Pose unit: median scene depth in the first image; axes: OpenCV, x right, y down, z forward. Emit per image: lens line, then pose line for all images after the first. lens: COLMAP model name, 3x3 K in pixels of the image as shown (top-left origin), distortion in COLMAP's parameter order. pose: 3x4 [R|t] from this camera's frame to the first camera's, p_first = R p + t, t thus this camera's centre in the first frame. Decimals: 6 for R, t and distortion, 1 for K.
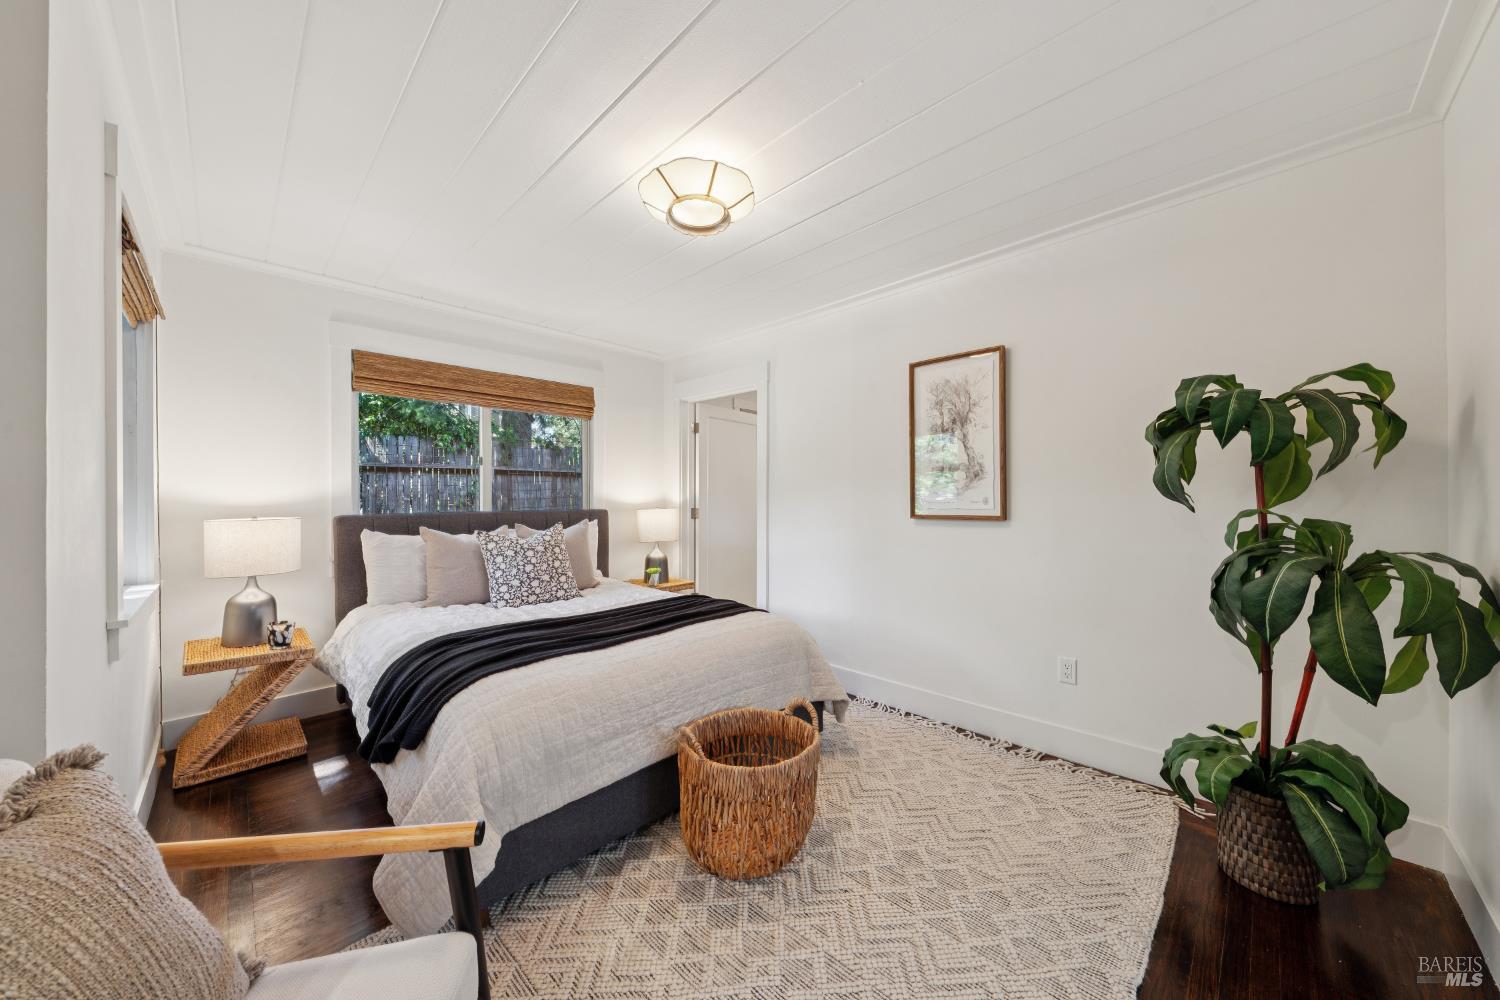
lens RADIAL K [[532.8, 0, 753.5], [0, 532.8, 505.8], [0, 0, 1]] dist [-0.000982, -0.000245]
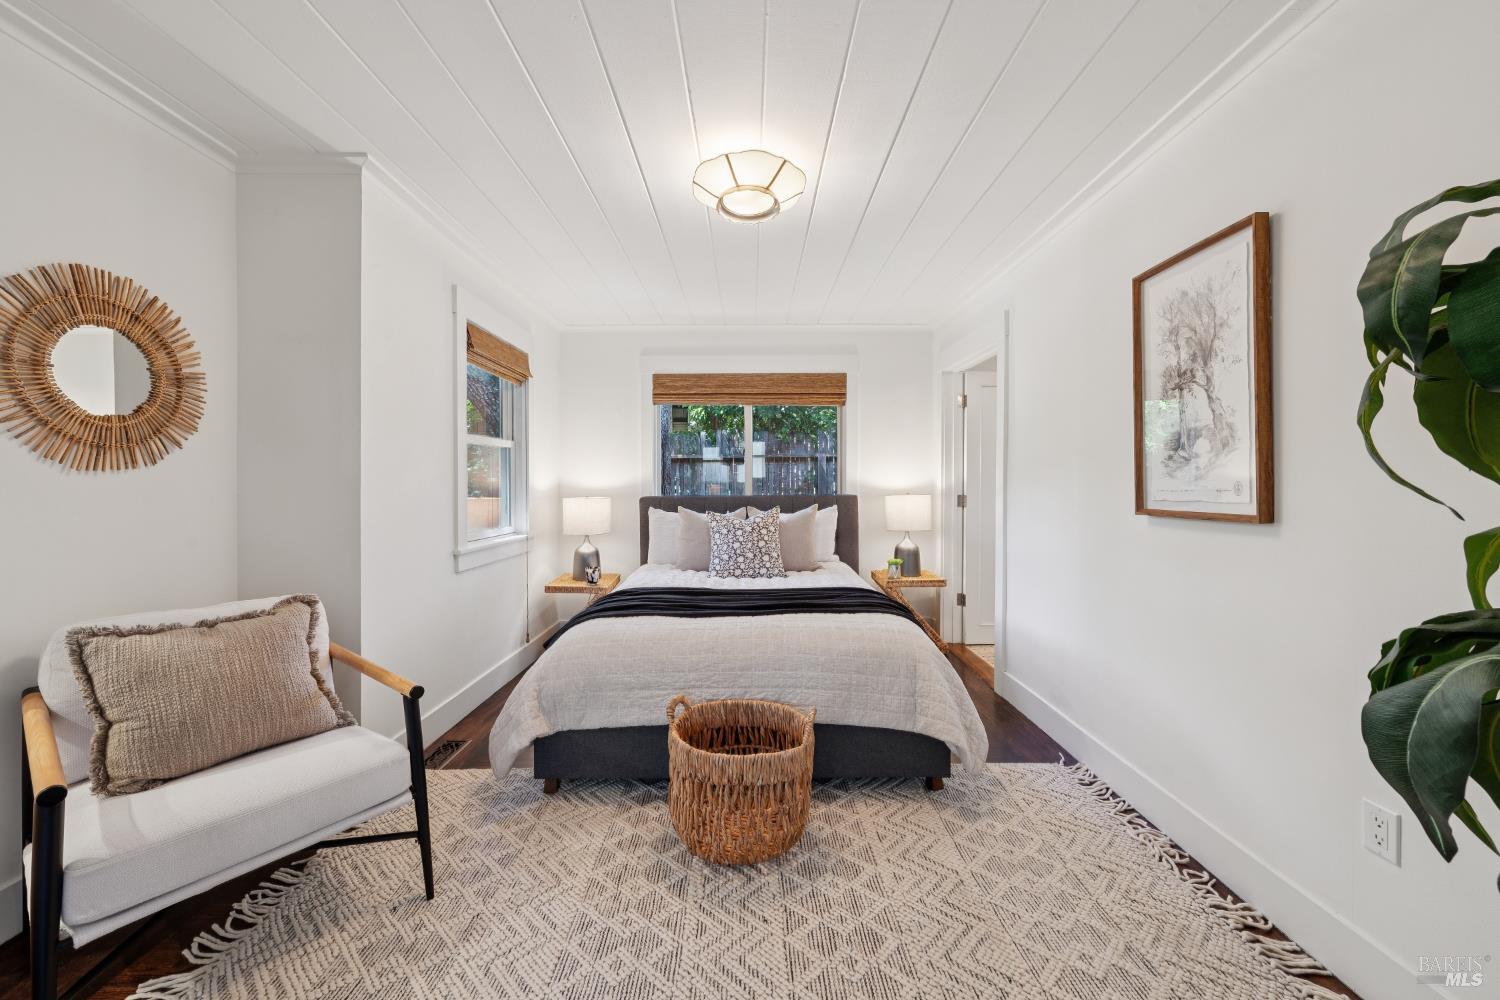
lens RADIAL K [[566.6, 0, 743.3], [0, 566.6, 492.7], [0, 0, 1]] dist [-0.001115, -0.000304]
pose [[0.693295, 0.010850, -0.720572, 0.472297], [-0.008102, 0.999941, 0.007262, -0.004567], [0.720608, 0.000803, 0.693342, 0.175023]]
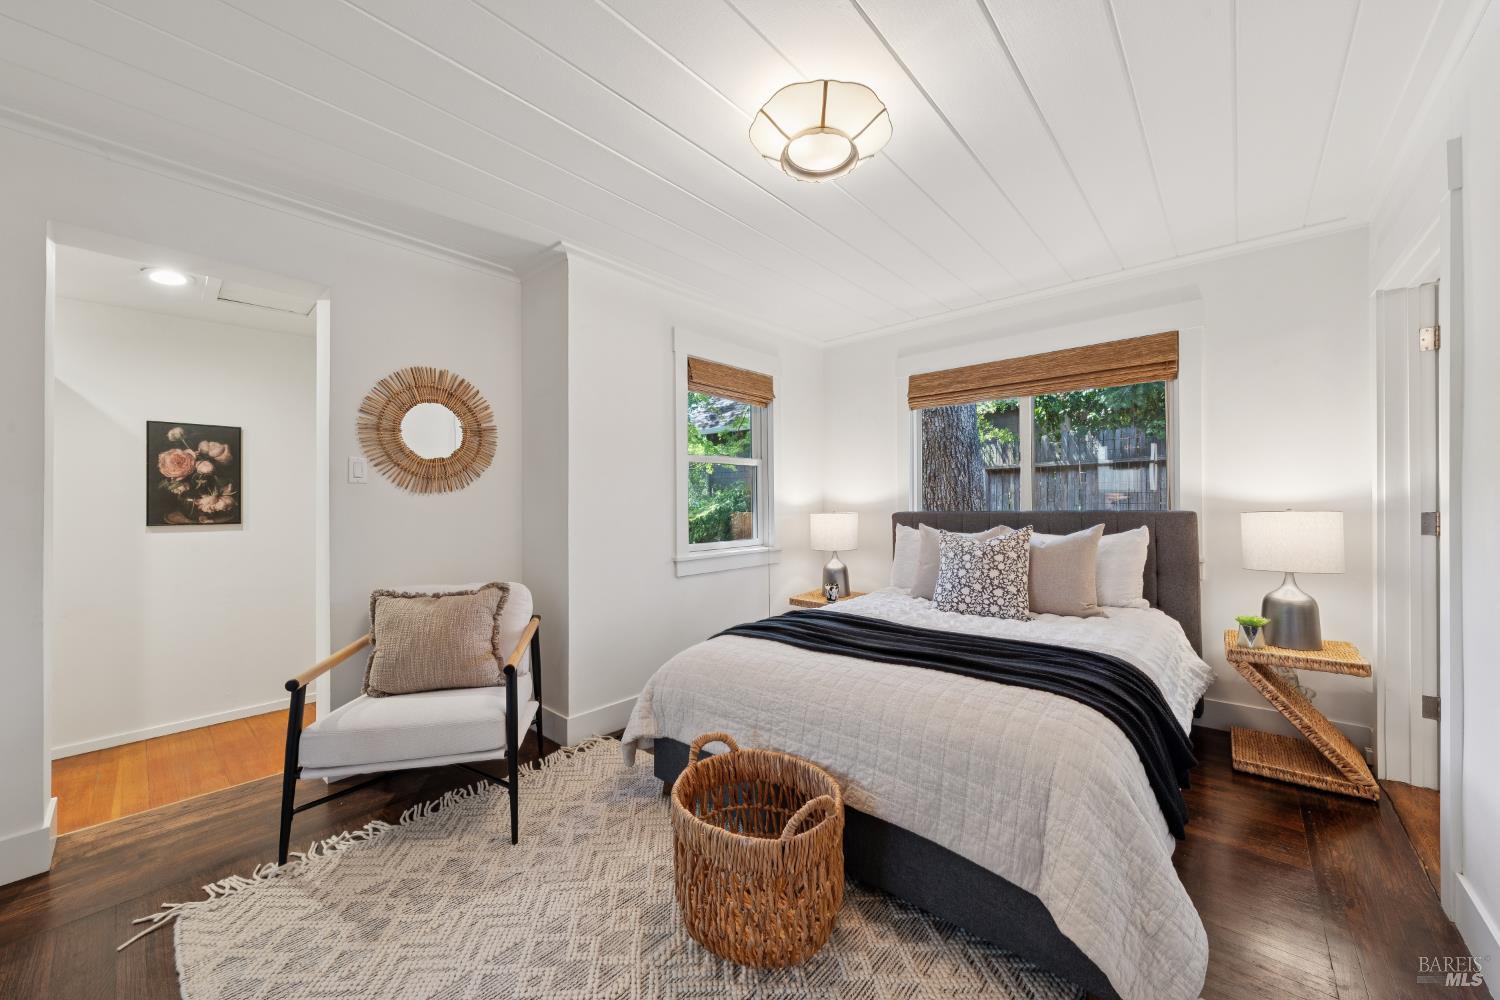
lens RADIAL K [[555.6, 0, 744.6], [0, 555.6, 503.2], [0, 0, 1]] dist [-0.001898, -0.000415]
pose [[0.042865, 0.002599, -0.999077, 0.532541], [-0.002843, 0.999993, 0.002480, -0.004798], [0.999077, 0.002734, 0.042872, 0.600129]]
